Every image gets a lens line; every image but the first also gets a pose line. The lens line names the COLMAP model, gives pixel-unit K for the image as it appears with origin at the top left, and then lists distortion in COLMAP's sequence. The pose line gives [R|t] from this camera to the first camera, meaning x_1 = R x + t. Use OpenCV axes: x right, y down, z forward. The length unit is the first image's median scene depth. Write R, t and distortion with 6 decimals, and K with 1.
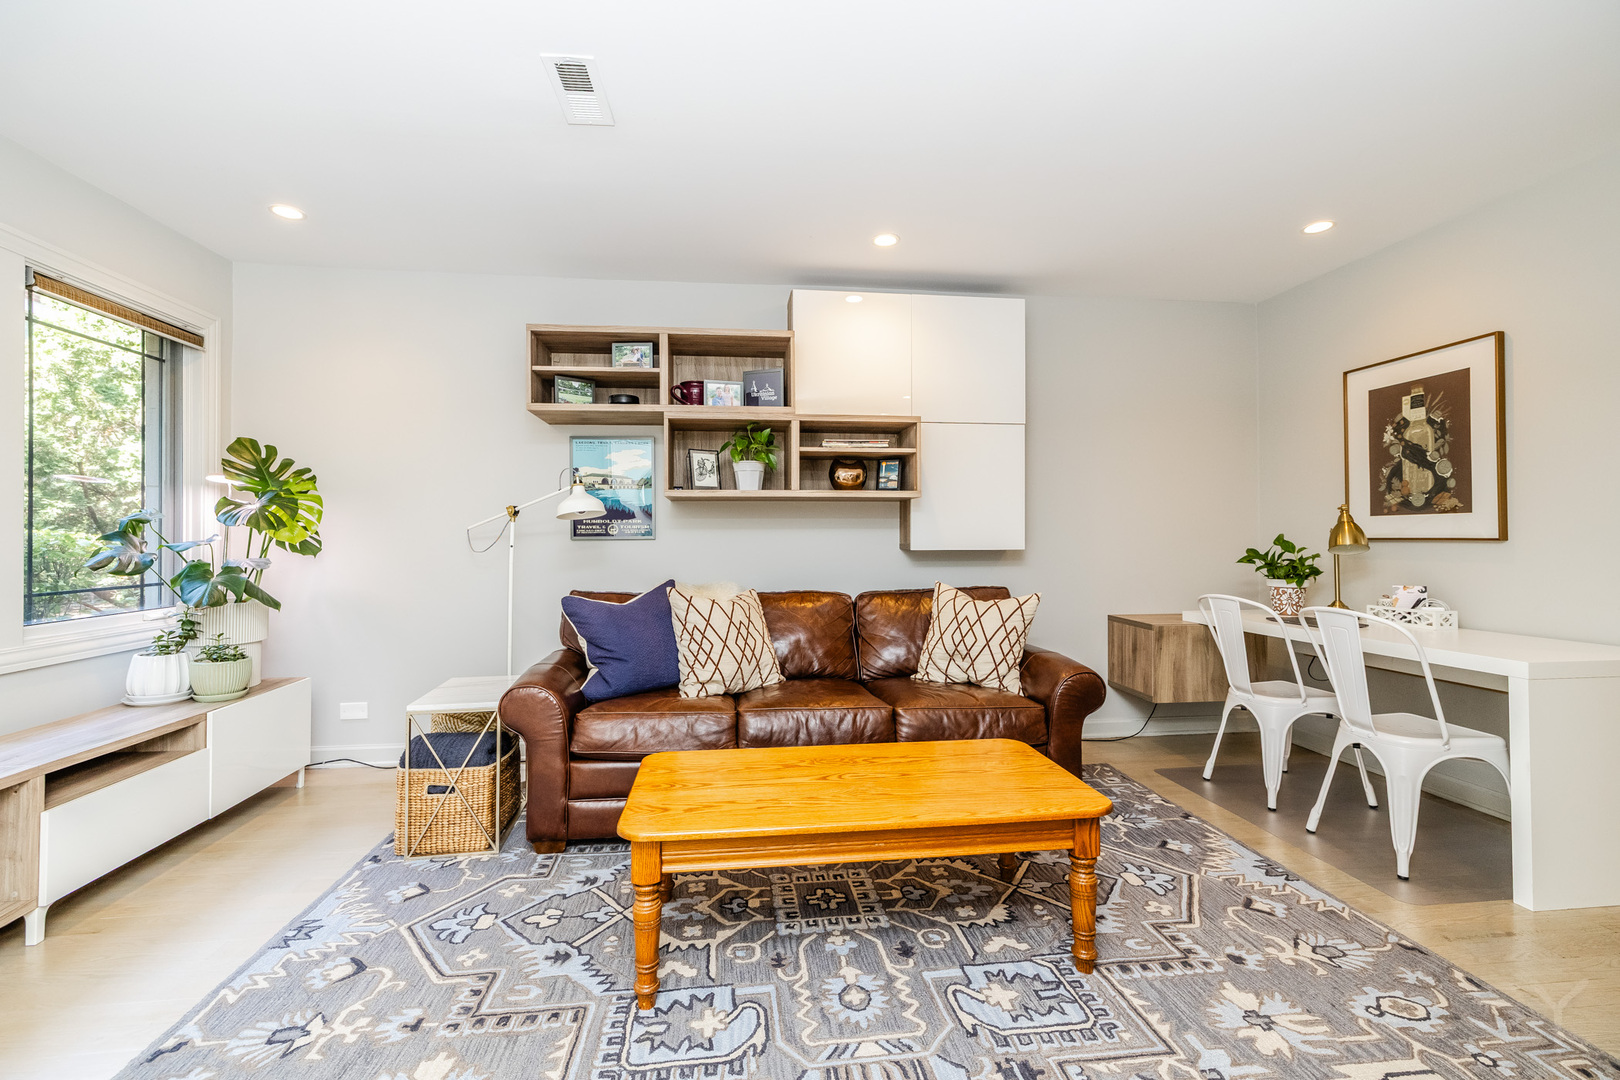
lens RADIAL K [[685.5, 0, 806.1], [0, 685.5, 536.8], [0, 0, 1]] dist [0.001016, -0.000333]
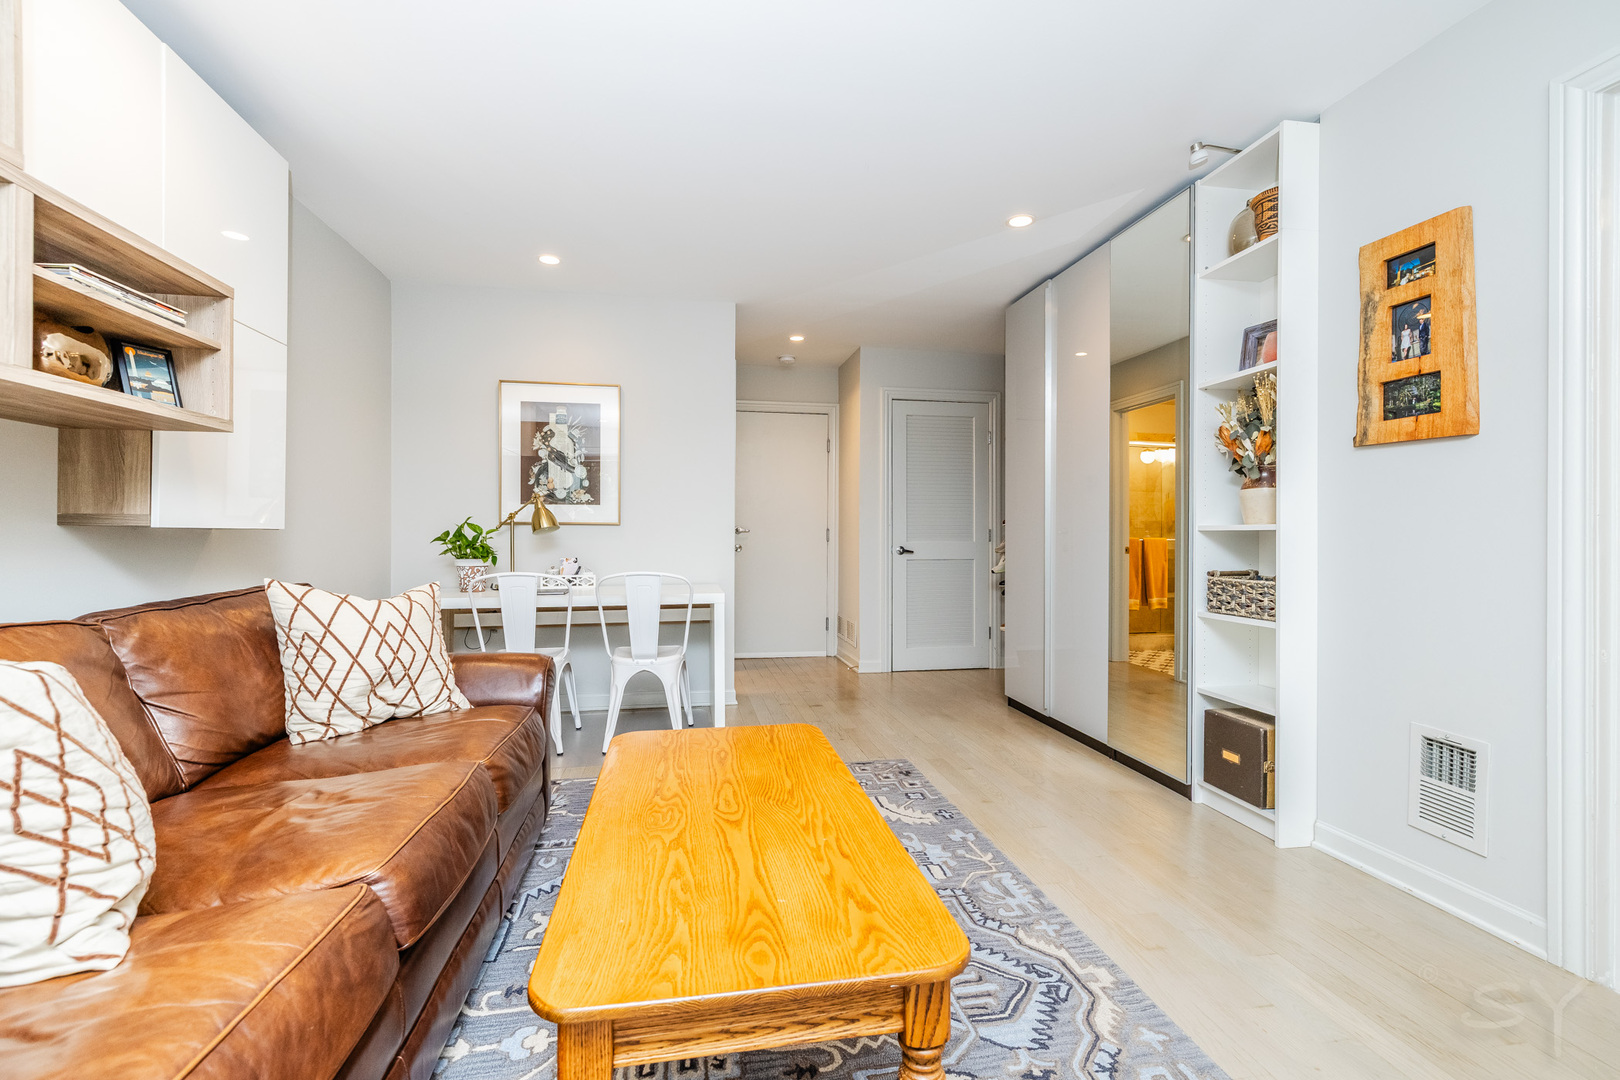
lens RADIAL K [[685.5, 0, 798.2], [0, 685.5, 539.0], [0, 0, 1]] dist [0.001016, -0.000333]
pose [[-0.049619, -0.003605, 0.998762, -0.479996], [-0.013414, 0.999906, 0.002943, 0.025355], [-0.998678, -0.013251, -0.049663, 0.641792]]
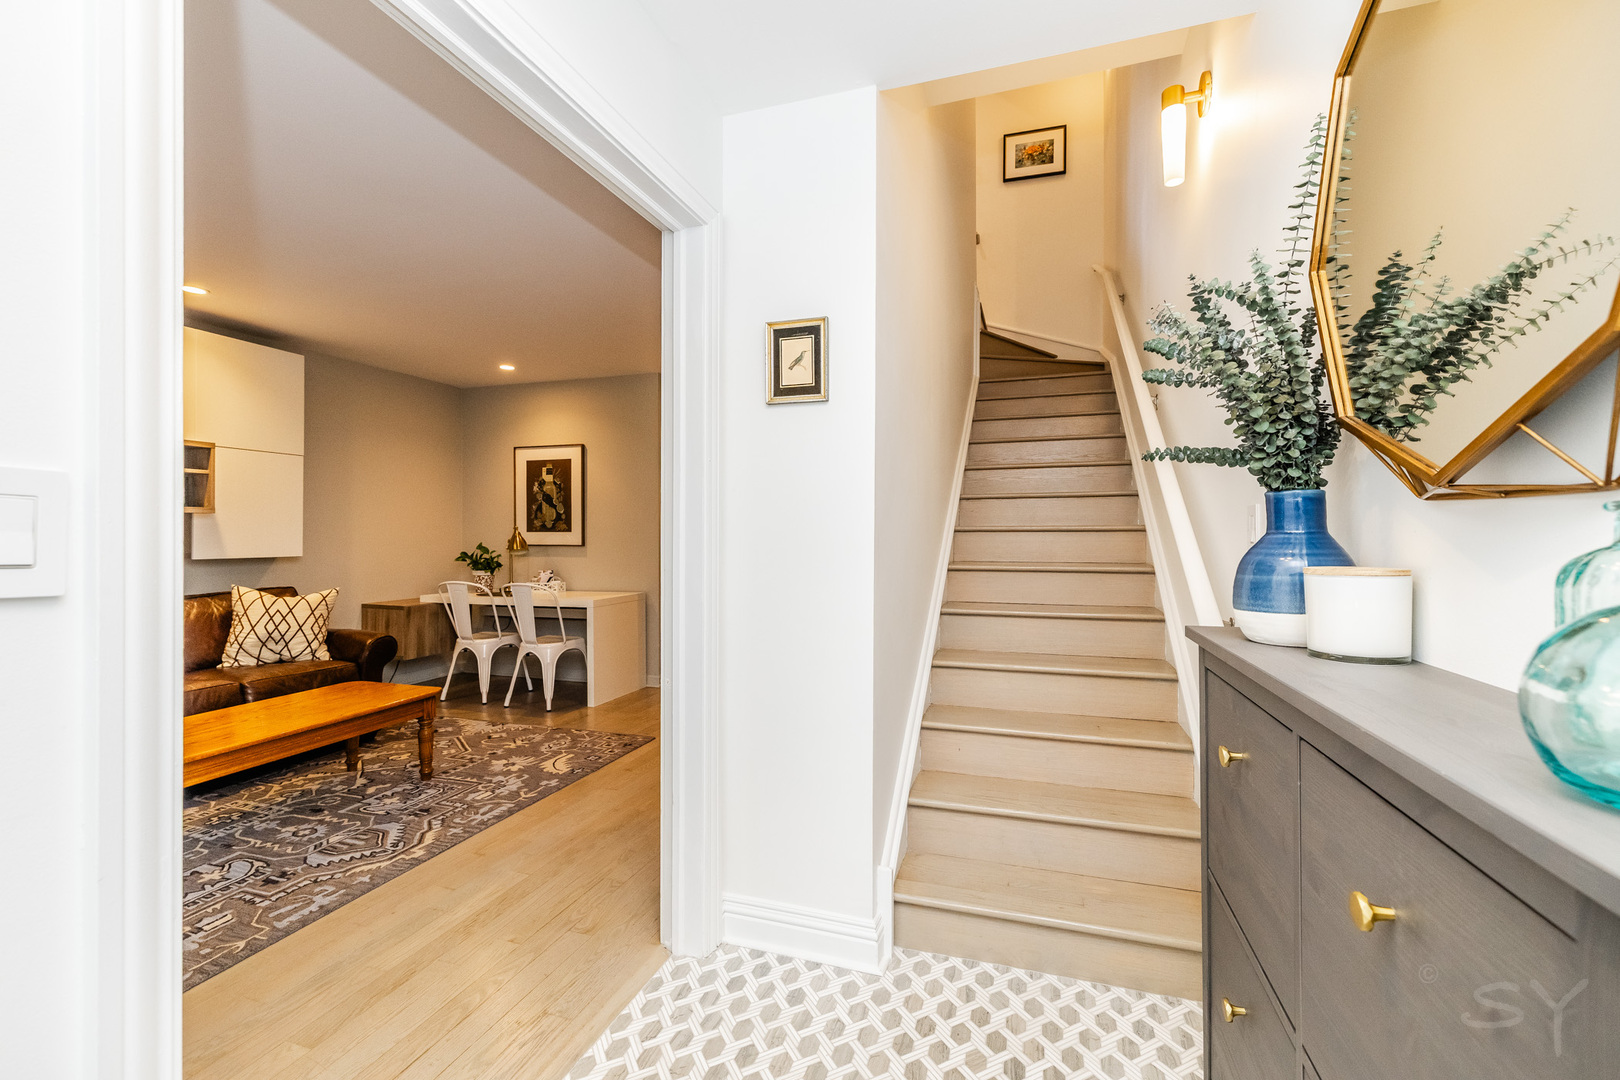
lens RADIAL K [[685.5, 0, 811.6], [0, 685.5, 535.5], [0, 0, 1]] dist [0.001016, -0.000333]
pose [[0.424885, 0.002325, 0.905244, -0.515037], [-0.006734, 0.999977, 0.000592, -0.031574], [-0.905222, -0.006348, 0.424891, -0.458068]]
